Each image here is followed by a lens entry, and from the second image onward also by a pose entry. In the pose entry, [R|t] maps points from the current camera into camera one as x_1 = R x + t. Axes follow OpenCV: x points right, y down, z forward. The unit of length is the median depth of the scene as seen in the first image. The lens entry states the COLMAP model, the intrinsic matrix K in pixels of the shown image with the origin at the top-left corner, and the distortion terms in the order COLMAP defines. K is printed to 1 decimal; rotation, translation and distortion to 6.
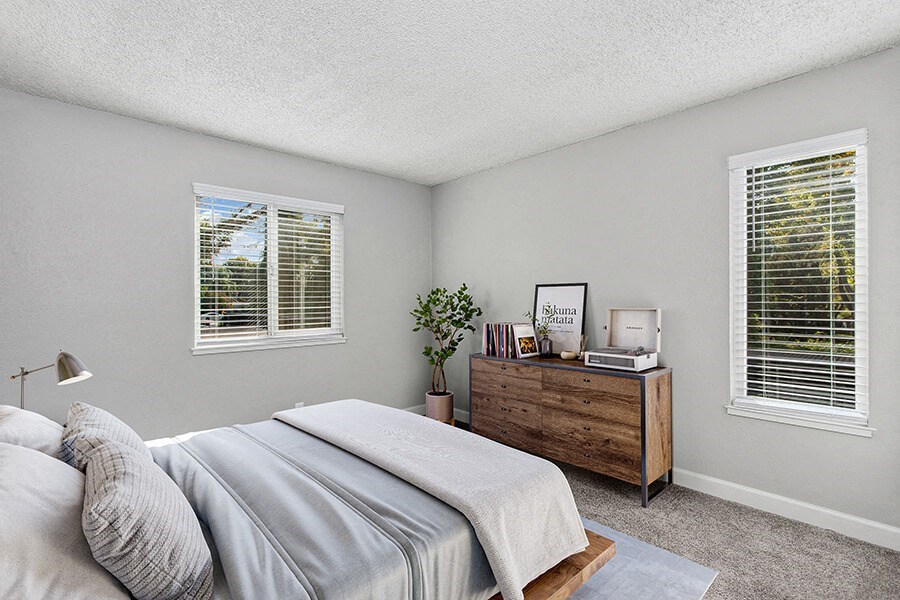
lens RADIAL K [[430.6, 0, 450.0], [0, 430.6, 300.0], [0, 0, 1]] dist [0.001372, 0.000785]
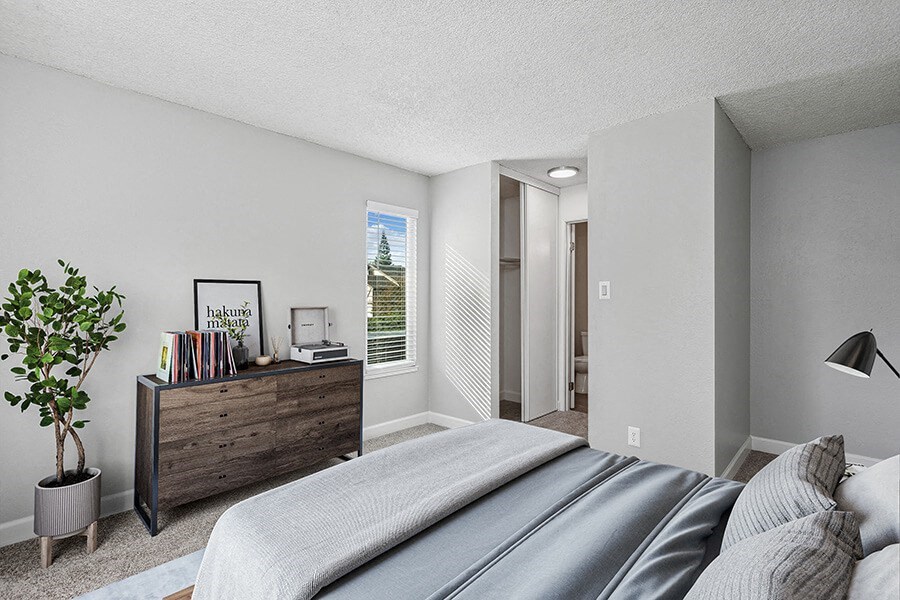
lens RADIAL K [[379.5, 0, 450.0], [0, 379.5, 300.0], [0, 0, 1]] dist [0.000450, 0.000079]
pose [[0.000194, 0.000335, 1.000000, -0.543169], [-0.000677, 1.000000, -0.000335, 0.001538], [-1.000000, -0.000677, 0.000194, 0.623741]]
